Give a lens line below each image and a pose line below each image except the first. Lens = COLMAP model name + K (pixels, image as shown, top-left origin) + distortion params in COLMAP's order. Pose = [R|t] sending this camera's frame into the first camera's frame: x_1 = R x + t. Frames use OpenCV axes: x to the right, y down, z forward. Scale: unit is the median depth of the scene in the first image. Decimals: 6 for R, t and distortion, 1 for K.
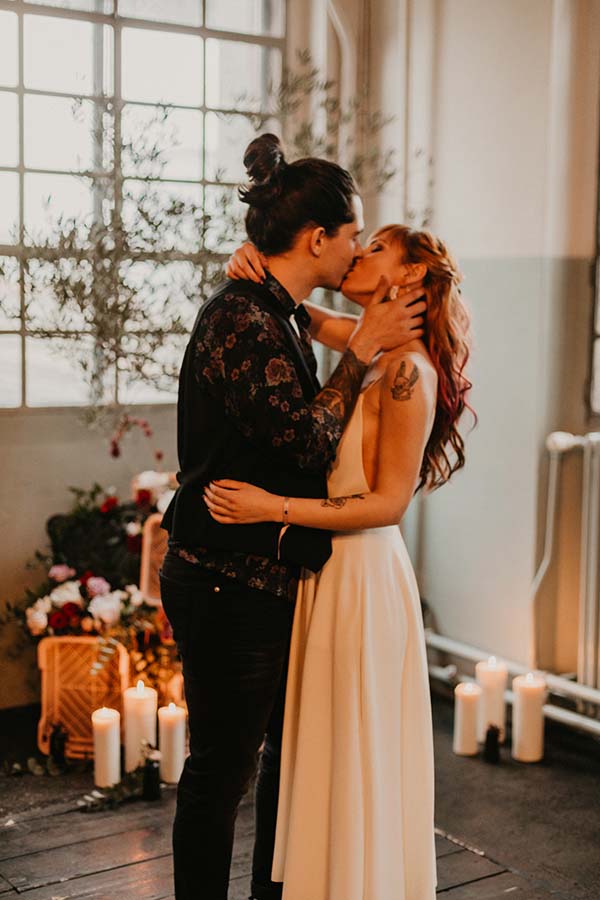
lens RADIAL K [[1304.5, 0, 302.5], [0, 1304.5, 445.8], [0, 0, 1]] dist [-0.013885, 0.000000]
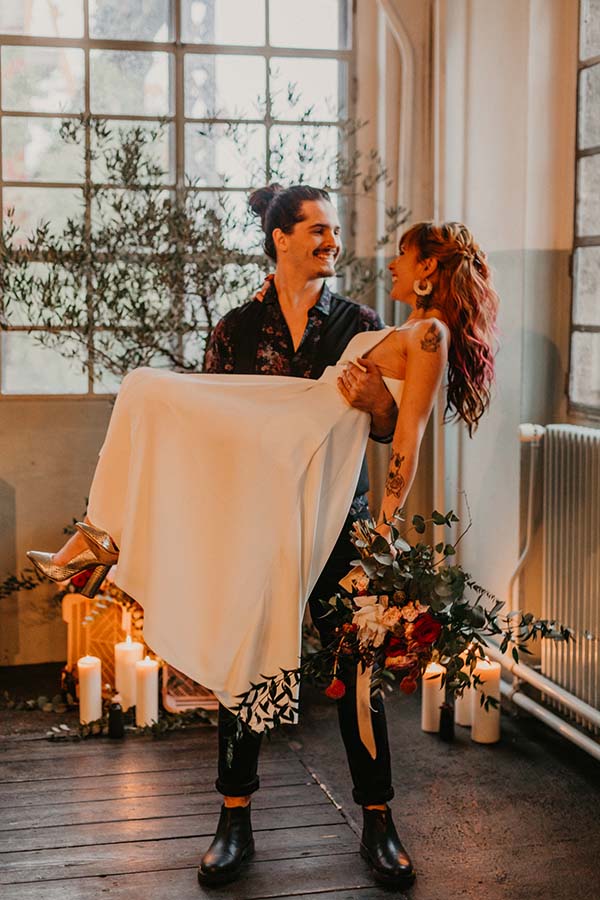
lens RADIAL K [[1398.6, 0, 315.9], [0, 1398.6, 423.7], [0, 0, 1]] dist [-0.025556, 0.000000]
pose [[0.937042, 0.014504, -0.348915, 0.426463], [-0.023827, 0.999464, -0.022442, 0.020089], [0.348403, 0.029343, 0.936885, -0.074656]]
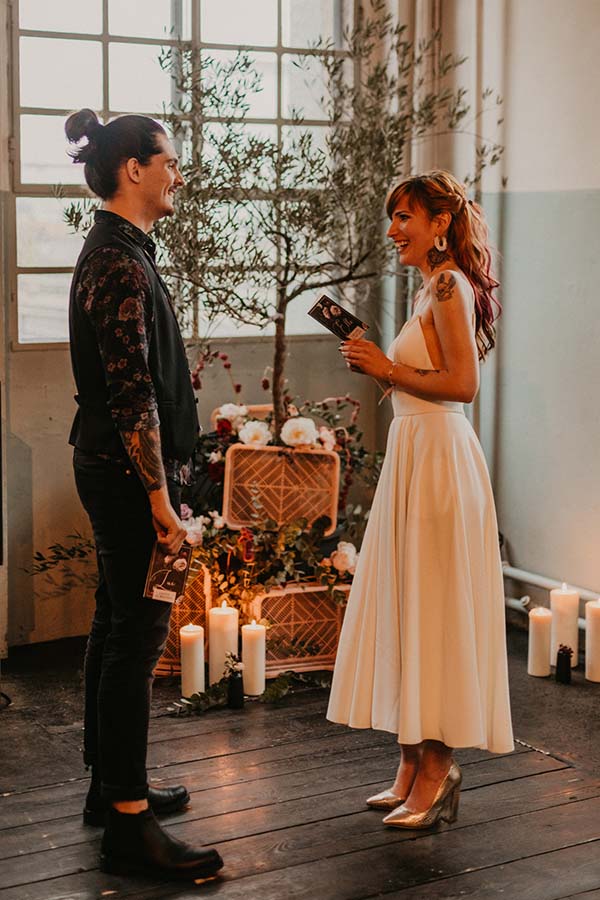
lens RADIAL K [[1531.6, 0, 264.7], [0, 1531.6, 392.0], [0, 0, 1]] dist [-0.011416, 0.000000]
pose [[0.997263, -0.003655, -0.073841, 0.000337], [0.002811, 0.999929, -0.011543, 0.026497], [0.073878, 0.011304, 0.997203, -0.220048]]
